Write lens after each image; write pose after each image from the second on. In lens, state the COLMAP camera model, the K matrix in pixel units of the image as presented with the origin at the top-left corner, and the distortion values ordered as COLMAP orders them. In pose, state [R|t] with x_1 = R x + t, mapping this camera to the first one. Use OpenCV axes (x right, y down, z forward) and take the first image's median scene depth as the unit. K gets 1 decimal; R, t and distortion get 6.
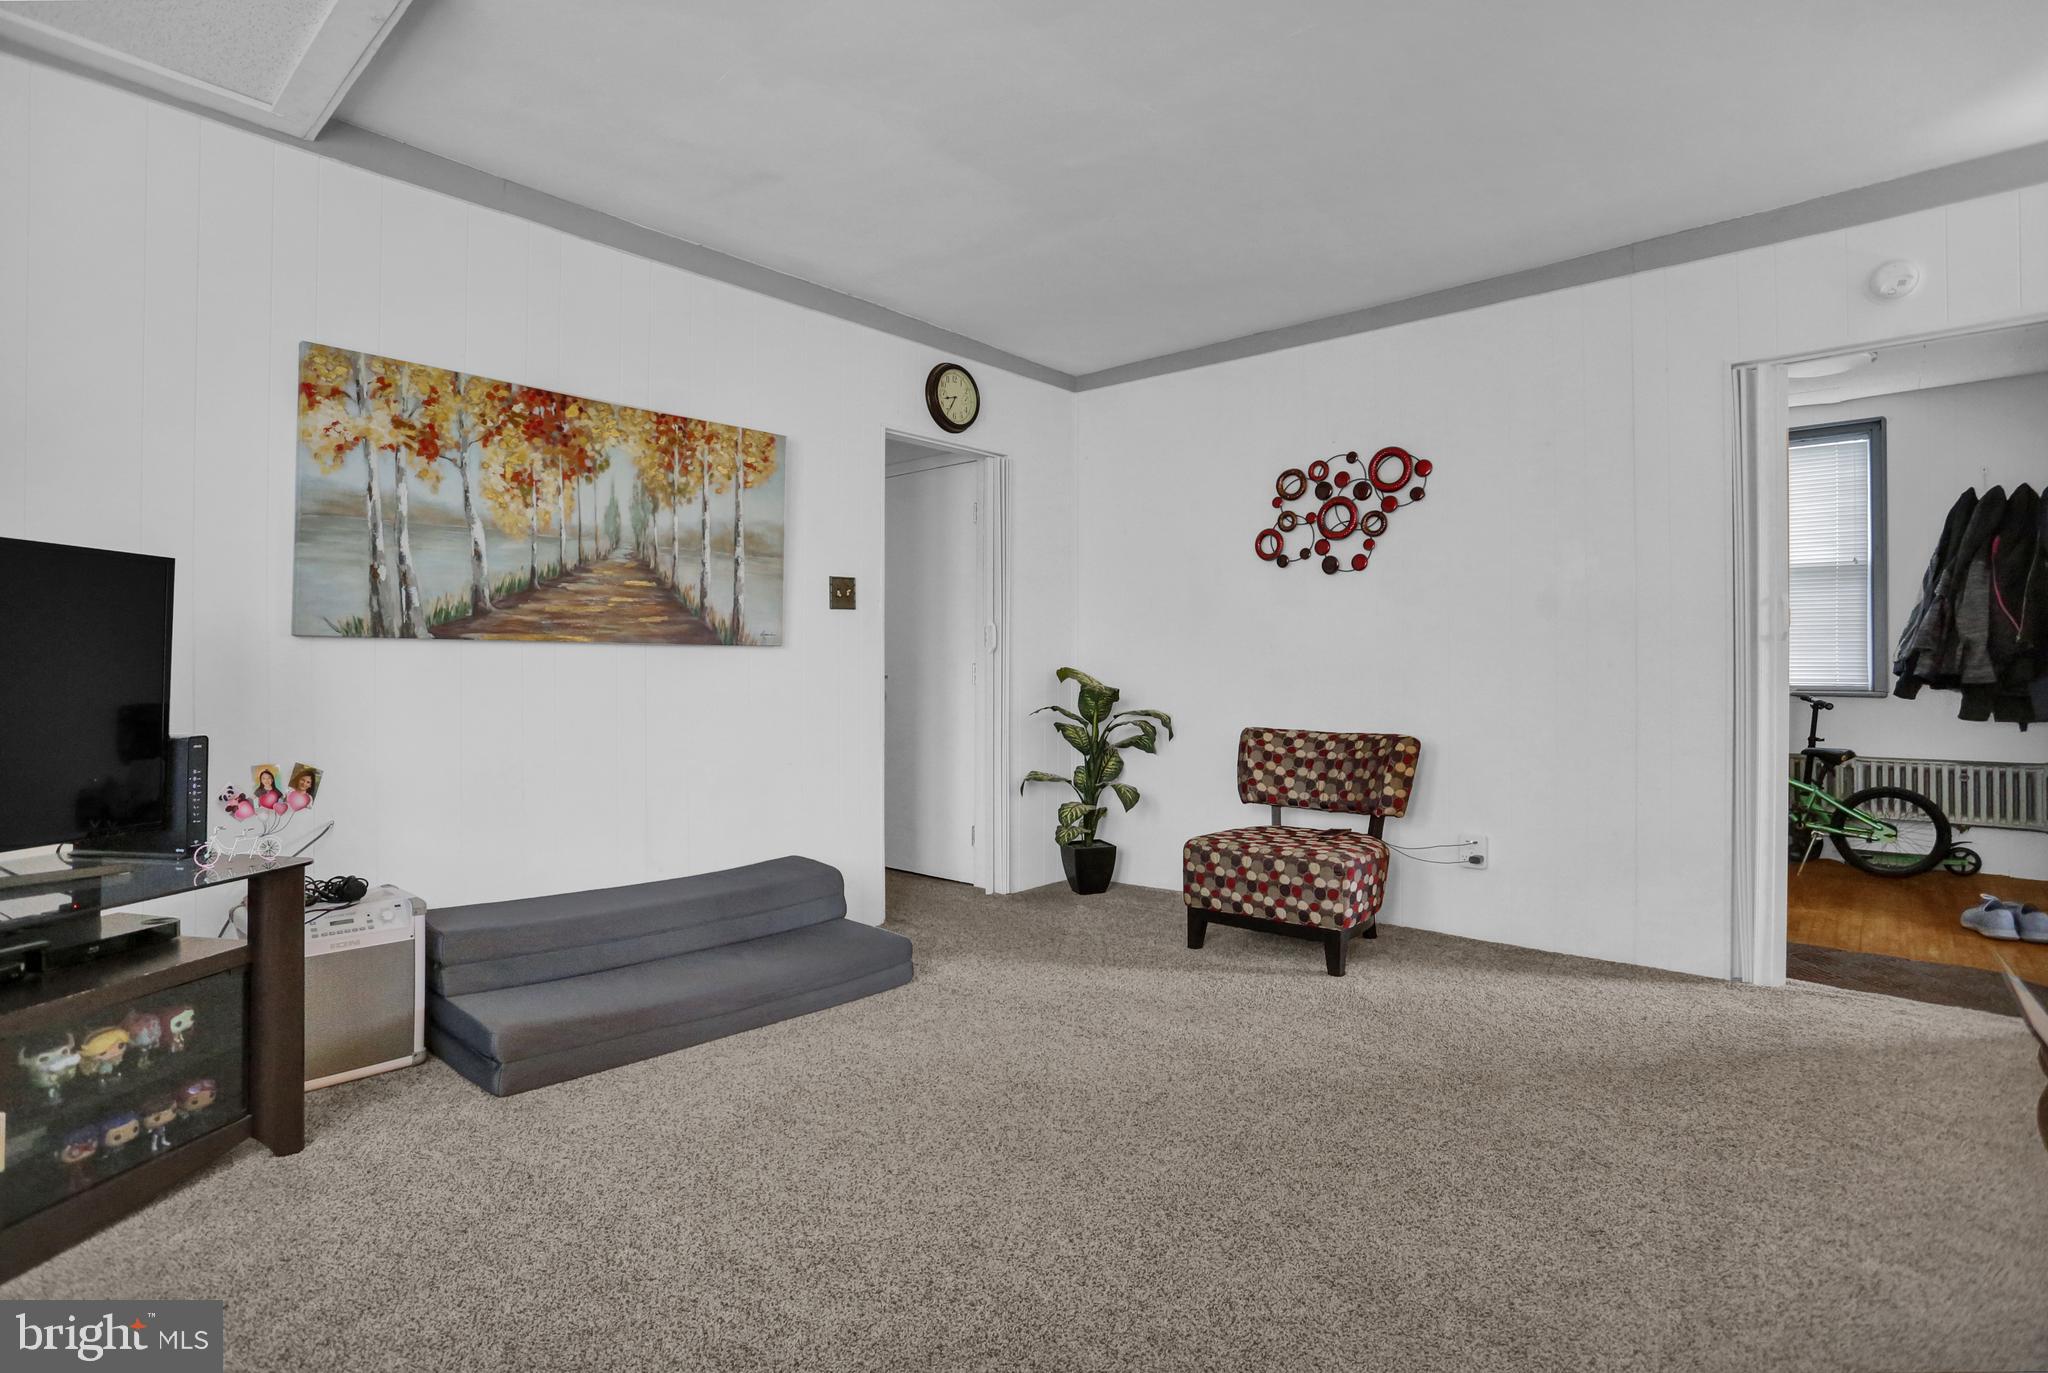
lens RADIAL K [[1032.2, 0, 987.5], [0, 1032.2, 661.9], [0, 0, 1]] dist [-0.063843, 0.029080]
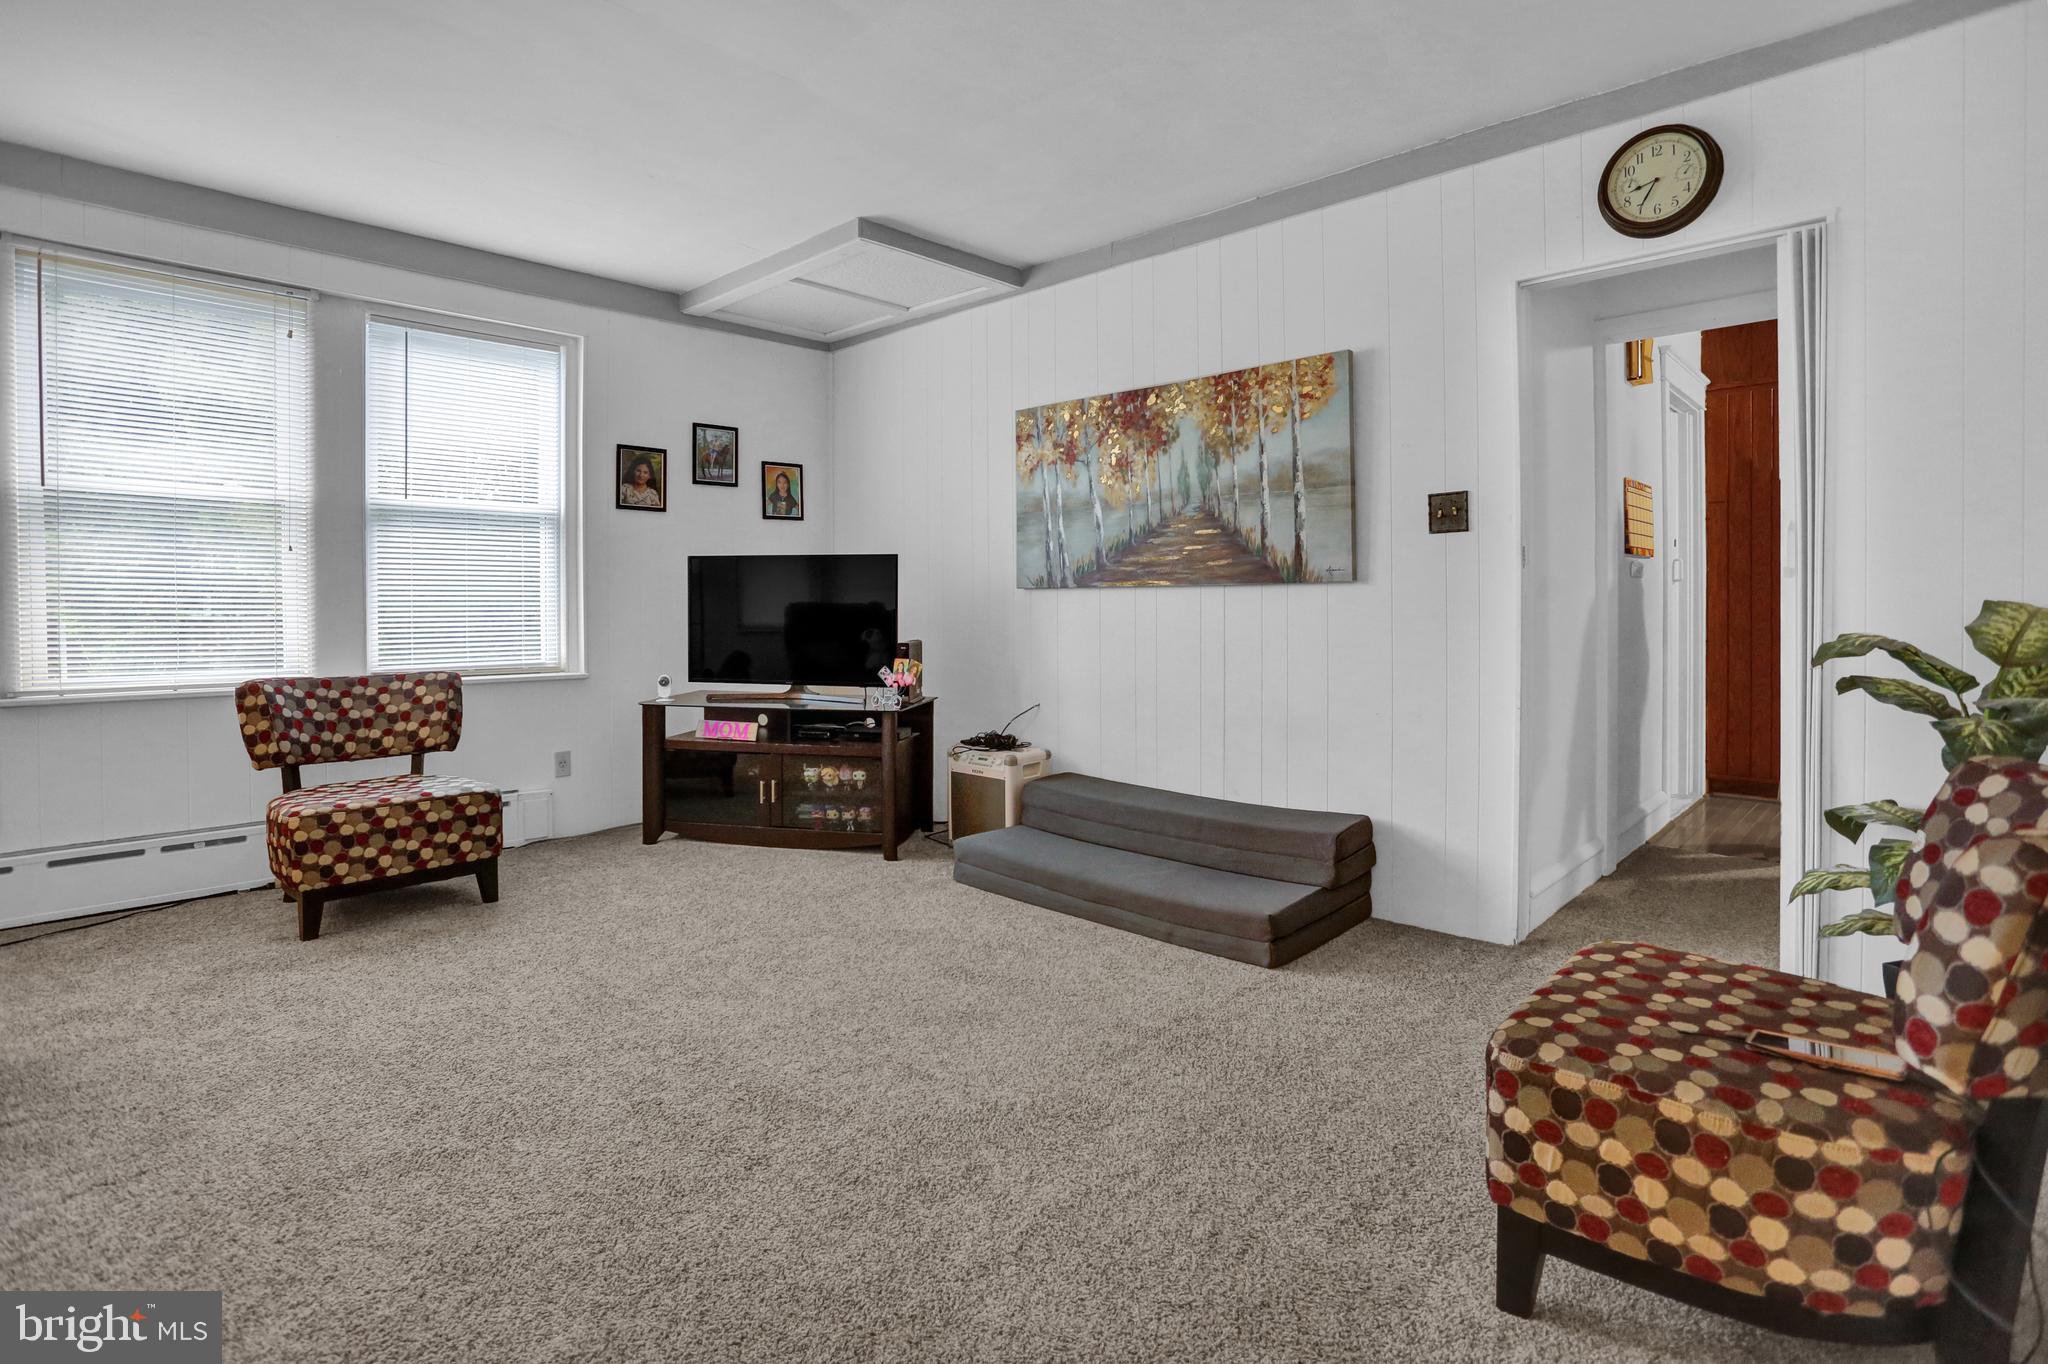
lens RADIAL K [[1001.7, 0, 1034.8], [0, 1001.7, 638.1], [0, 0, 1]] dist [-0.061394, 0.024421]
pose [[0.002858, 0.022749, -0.999737, 0.755453], [0.006745, 0.999718, 0.022768, 0.014200], [0.999973, -0.006809, 0.002703, 0.795281]]
